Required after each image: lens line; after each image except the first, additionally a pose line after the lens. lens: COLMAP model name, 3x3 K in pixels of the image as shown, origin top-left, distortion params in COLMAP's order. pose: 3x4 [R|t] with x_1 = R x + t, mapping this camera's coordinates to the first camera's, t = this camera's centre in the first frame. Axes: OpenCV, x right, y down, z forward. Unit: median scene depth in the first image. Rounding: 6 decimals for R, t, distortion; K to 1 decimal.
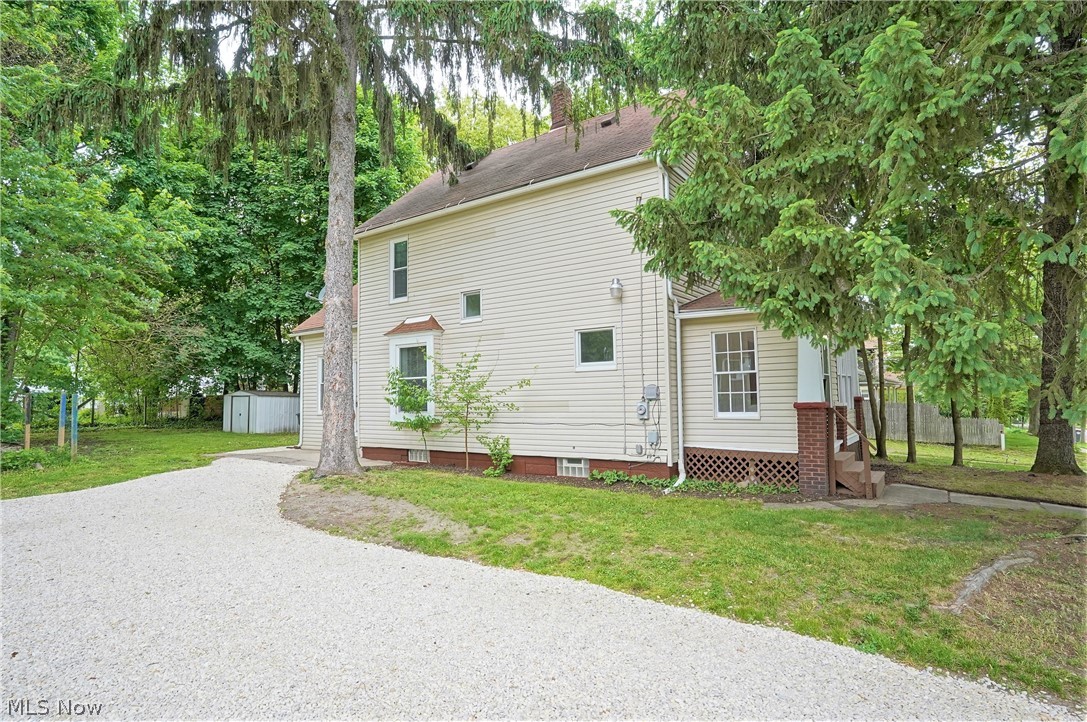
lens RADIAL K [[579.8, 0, 531.5], [0, 579.8, 361.0], [0, 0, 1]] dist [-0.052120, -0.000570]
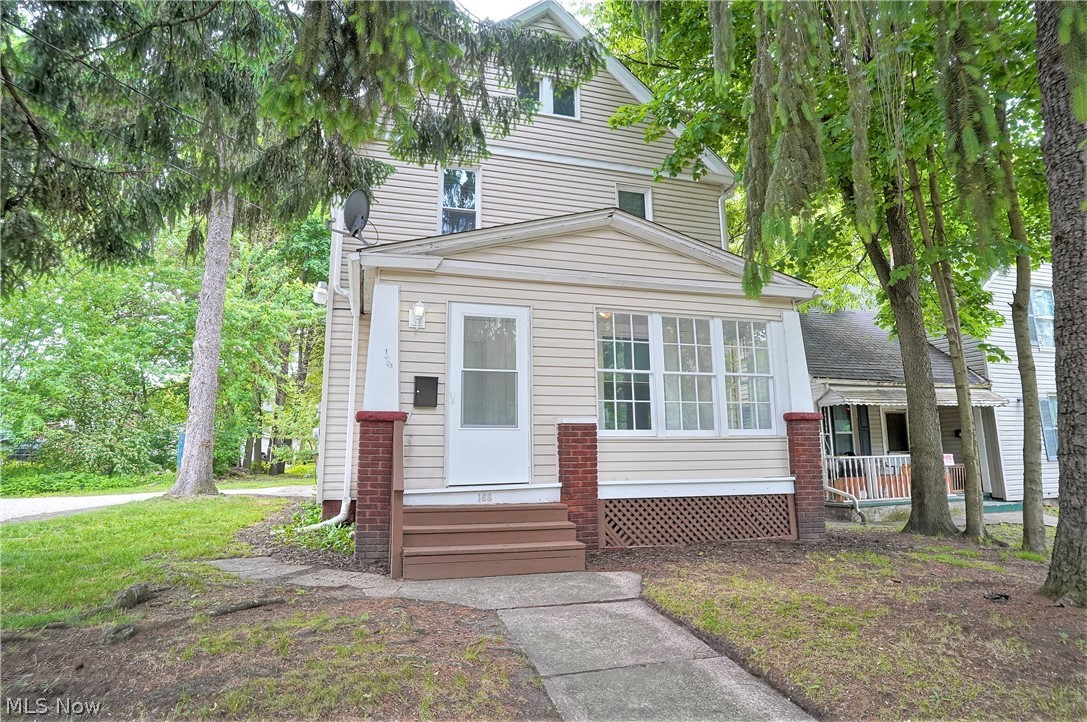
lens RADIAL K [[579.8, 0, 531.5], [0, 579.8, 361.0], [0, 0, 1]] dist [-0.052120, -0.000570]
pose [[0.794269, -0.093538, -0.600322, 0.828801], [0.037634, 0.993755, -0.105048, 0.071959], [0.606399, 0.060844, 0.792829, 0.479700]]
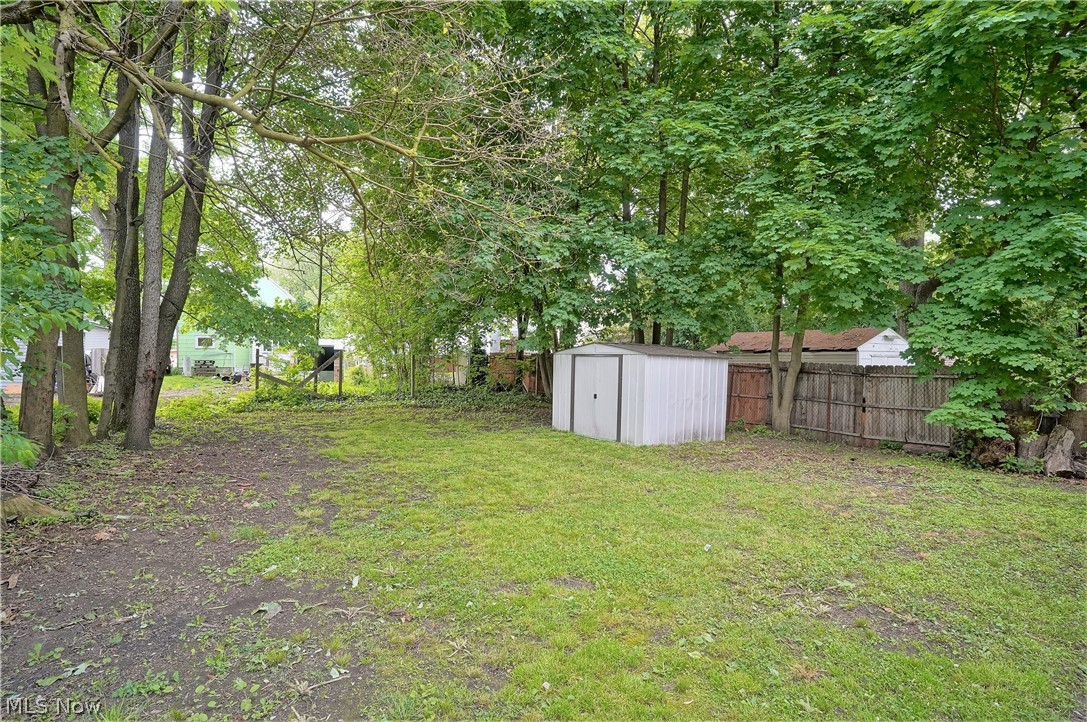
lens RADIAL K [[579.8, 0, 531.5], [0, 579.8, 361.0], [0, 0, 1]] dist [-0.052120, -0.000570]
pose [[0.921206, 0.012931, -0.388859, -0.865444], [0.015911, 0.997359, 0.070859, 0.075860], [0.388749, -0.071463, 0.918568, 1.285275]]
